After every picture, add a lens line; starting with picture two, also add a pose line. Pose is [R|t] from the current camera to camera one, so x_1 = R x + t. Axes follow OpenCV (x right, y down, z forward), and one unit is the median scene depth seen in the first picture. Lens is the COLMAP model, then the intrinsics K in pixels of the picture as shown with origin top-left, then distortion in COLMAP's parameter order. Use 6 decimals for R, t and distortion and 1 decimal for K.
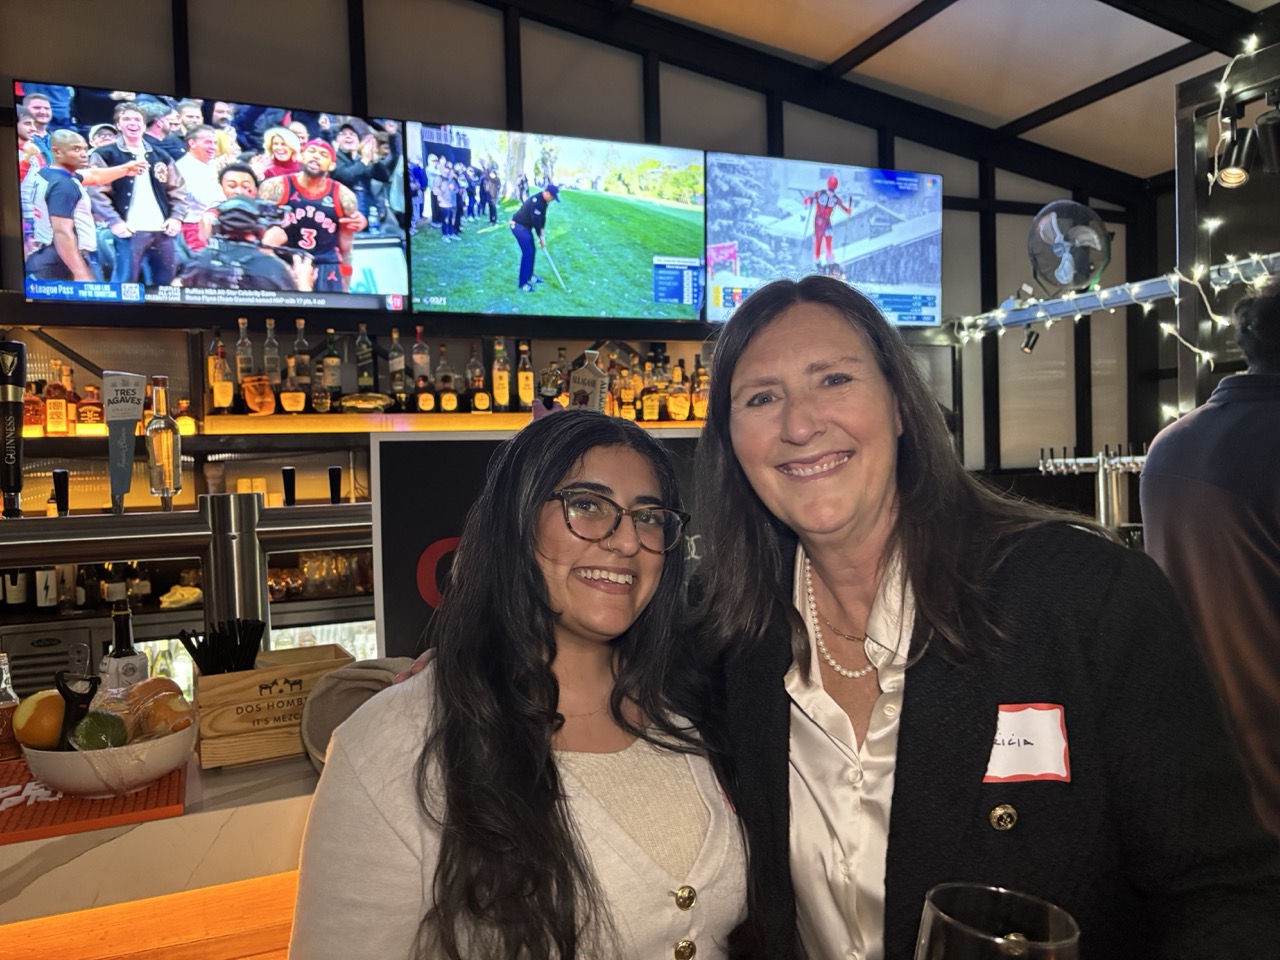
lens RADIAL K [[999.3, 0, 640.0], [0, 999.3, 480.0], [0, 0, 1]] dist [0.030121, -0.004175]
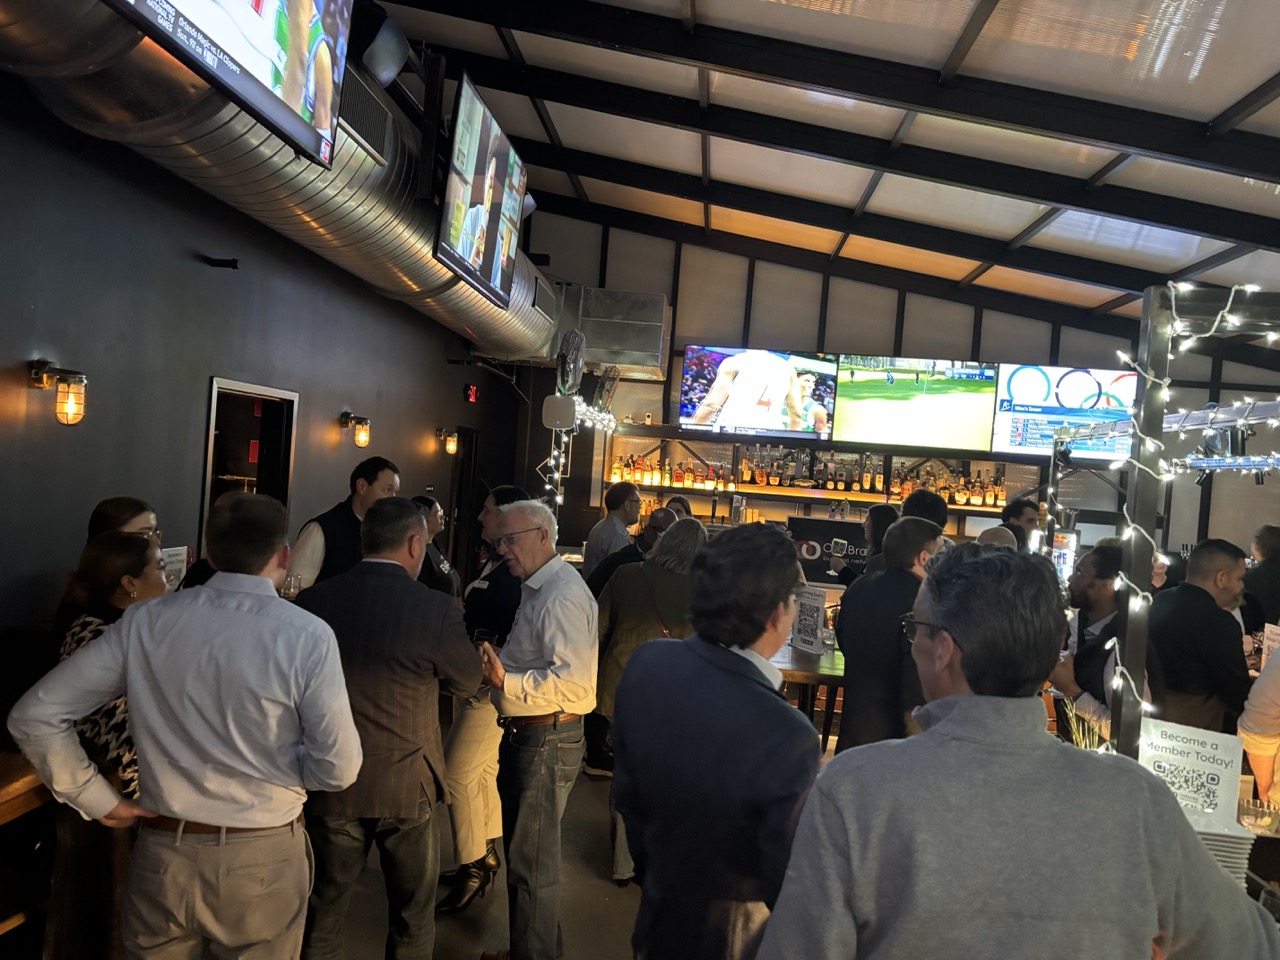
lens RADIAL K [[959.9, 0, 599.3], [0, 959.9, 474.4], [0, 0, 1]] dist [0.004546, -0.038576]
pose [[0.862266, 0.098340, -0.496817, 0.392940], [-0.110322, 0.993882, 0.005256, -0.054420], [0.494294, 0.050278, 0.867839, -1.088110]]
